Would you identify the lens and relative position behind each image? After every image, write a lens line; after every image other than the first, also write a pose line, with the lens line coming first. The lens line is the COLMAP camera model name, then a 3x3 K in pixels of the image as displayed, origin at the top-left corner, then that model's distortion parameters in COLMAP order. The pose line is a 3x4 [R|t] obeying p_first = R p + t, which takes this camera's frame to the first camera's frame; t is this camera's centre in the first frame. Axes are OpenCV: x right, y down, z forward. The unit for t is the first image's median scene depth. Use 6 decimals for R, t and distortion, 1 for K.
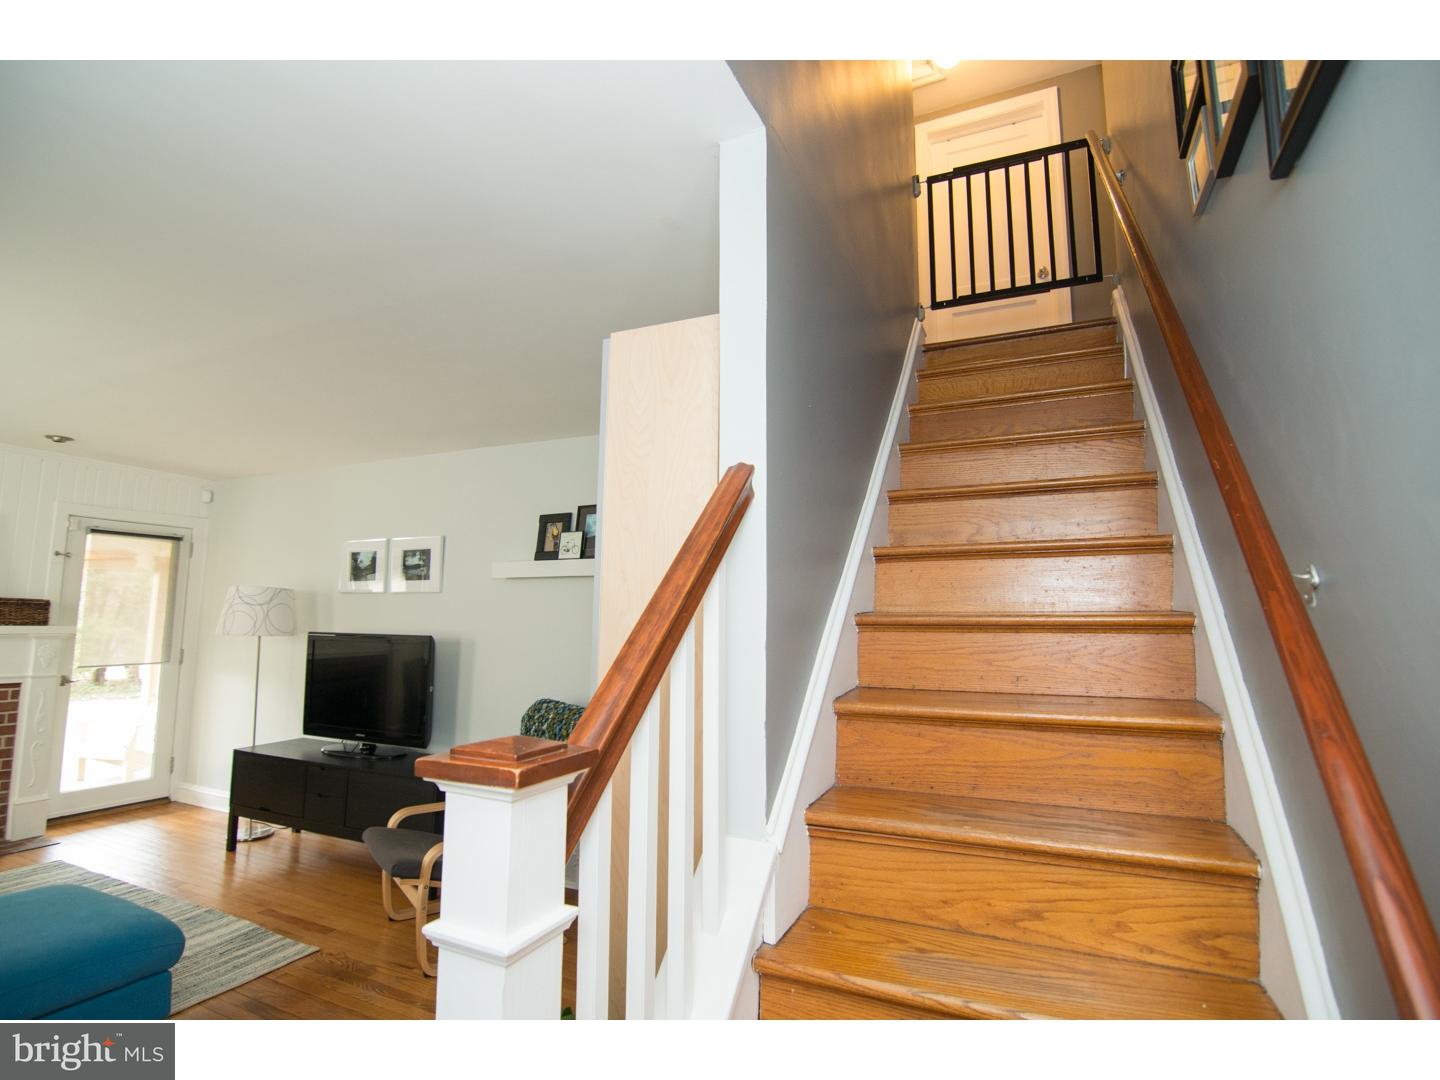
lens RADIAL K [[720.8, 0, 715.4], [0, 720.8, 532.5], [0, 0, 1]] dist [-0.016681, -0.004182]
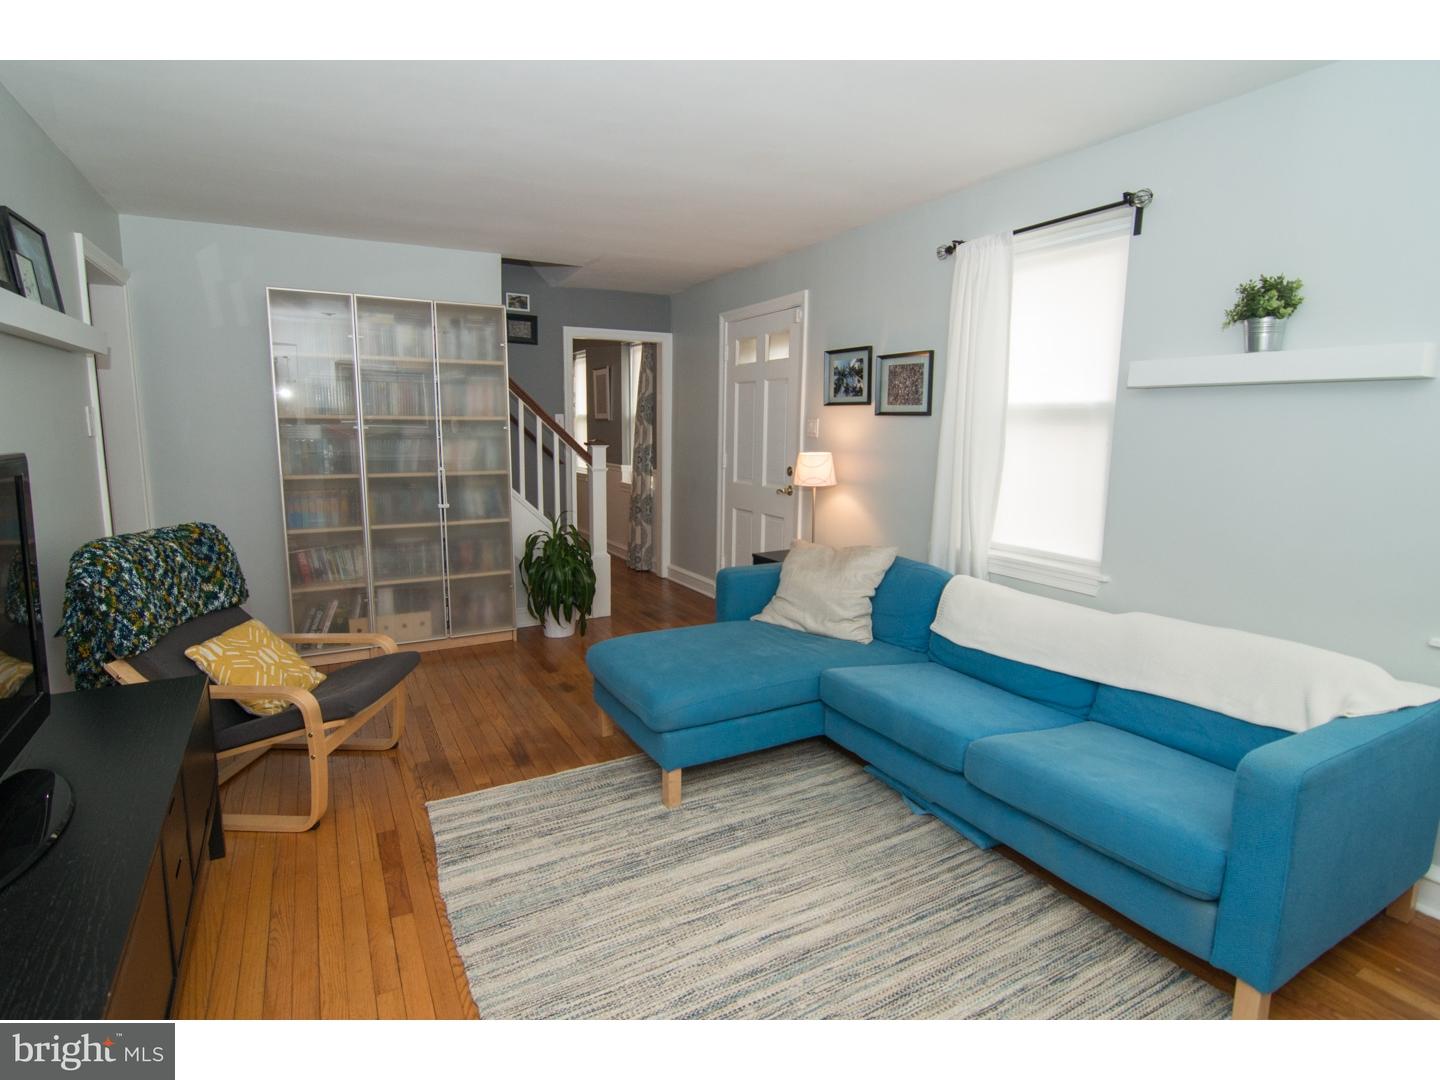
lens RADIAL K [[720.8, 0, 713.5], [0, 720.8, 533.5], [0, 0, 1]] dist [-0.016681, -0.004182]
pose [[-0.817772, -0.098955, 0.566971, -1.577568], [-0.081997, 0.995091, 0.055407, 0.225595], [-0.569671, -0.001179, -0.821872, 1.837914]]
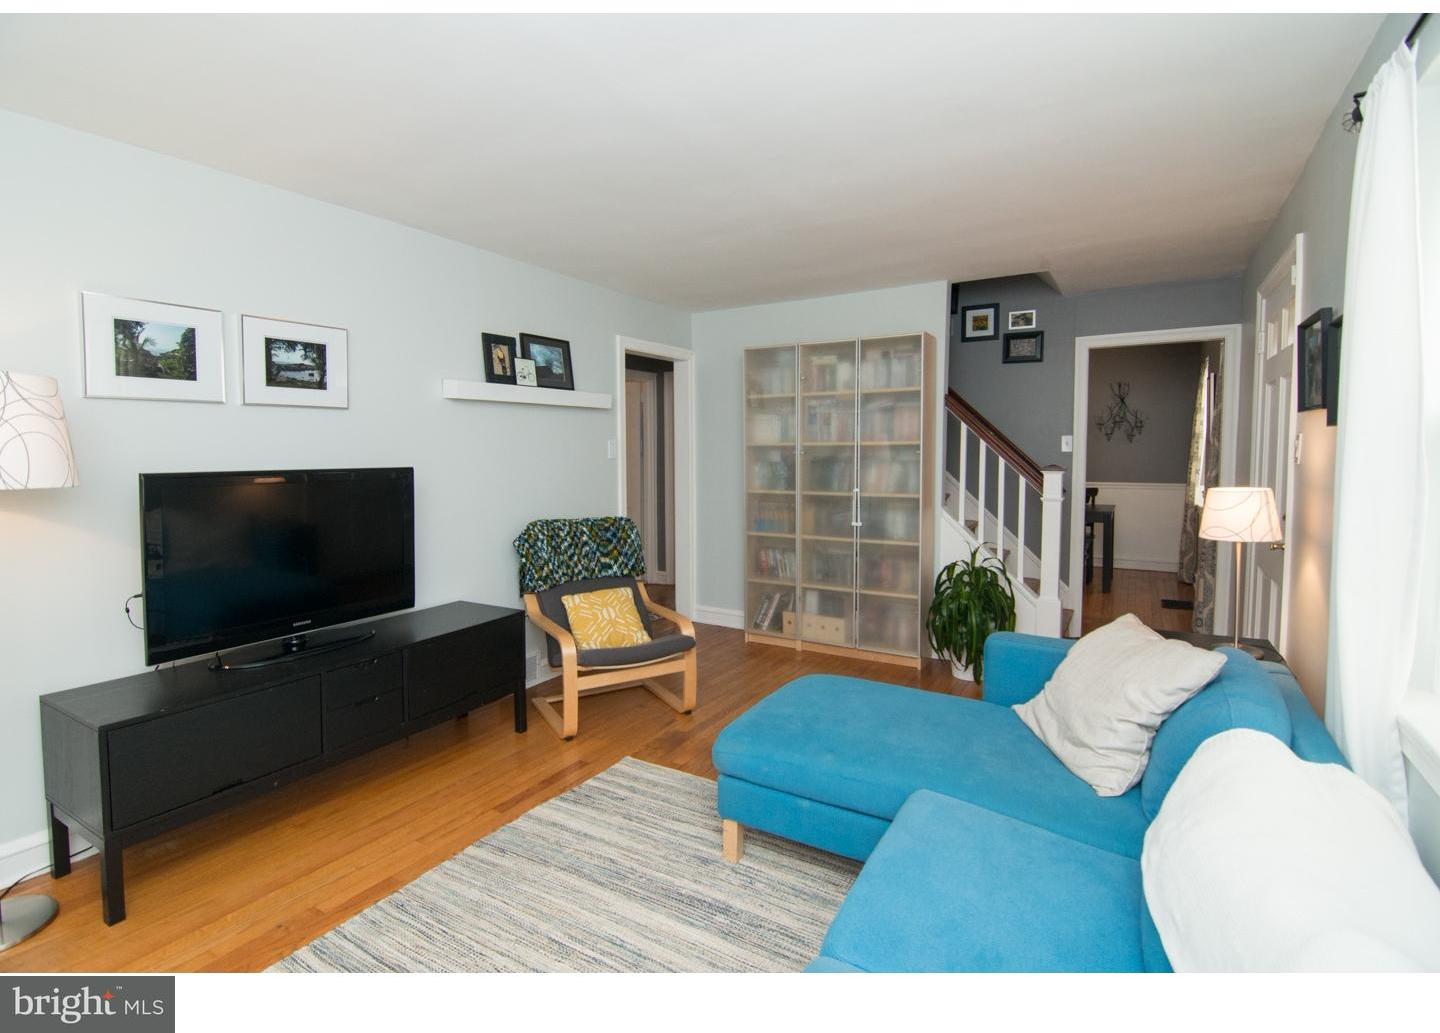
lens RADIAL K [[692.2, 0, 729.5], [0, 692.2, 486.4], [0, 0, 1]] dist [-0.013124, -0.007450]
pose [[0.081867, -0.062878, 0.994658, -1.863589], [-0.111715, 0.991139, 0.071851, 0.120817], [-0.990362, -0.117000, 0.074117, 1.000390]]
